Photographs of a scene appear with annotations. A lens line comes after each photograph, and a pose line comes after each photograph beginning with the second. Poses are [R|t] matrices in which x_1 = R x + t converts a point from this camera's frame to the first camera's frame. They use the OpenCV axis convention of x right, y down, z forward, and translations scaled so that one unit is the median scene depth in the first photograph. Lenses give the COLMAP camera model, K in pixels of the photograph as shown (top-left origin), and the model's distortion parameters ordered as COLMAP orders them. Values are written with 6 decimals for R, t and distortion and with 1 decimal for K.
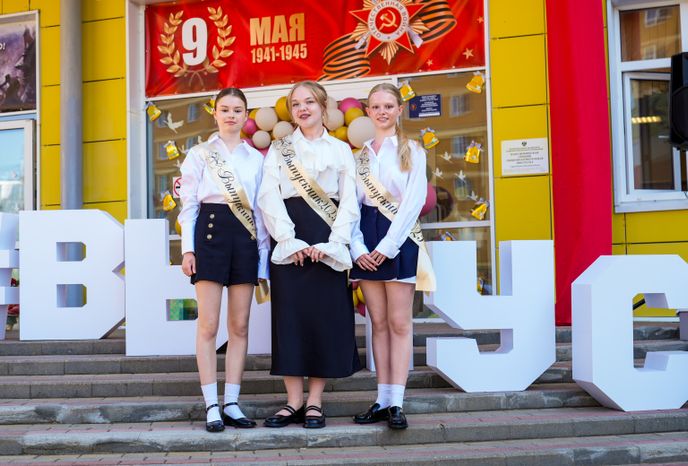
lens RADIAL K [[1282.0, 0, 302.2], [0, 1282.0, 231.4], [0, 0, 1]] dist [0.235641, 0.019512]
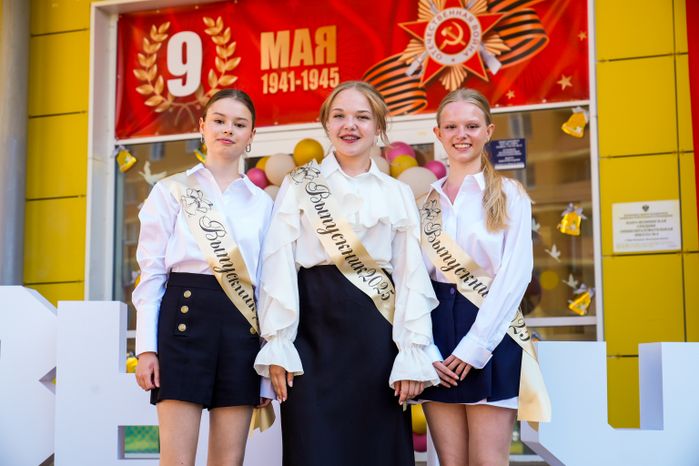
lens RADIAL K [[1477.1, 0, 349.5], [0, 1477.1, 233.0], [0, 0, 1]] dist [0.048668, 0.205128]
pose [[0.999662, 0.018538, 0.018251, -0.004119], [-0.017230, 0.997439, -0.069418, 0.004450], [-0.019491, 0.069080, 0.997421, 0.188489]]
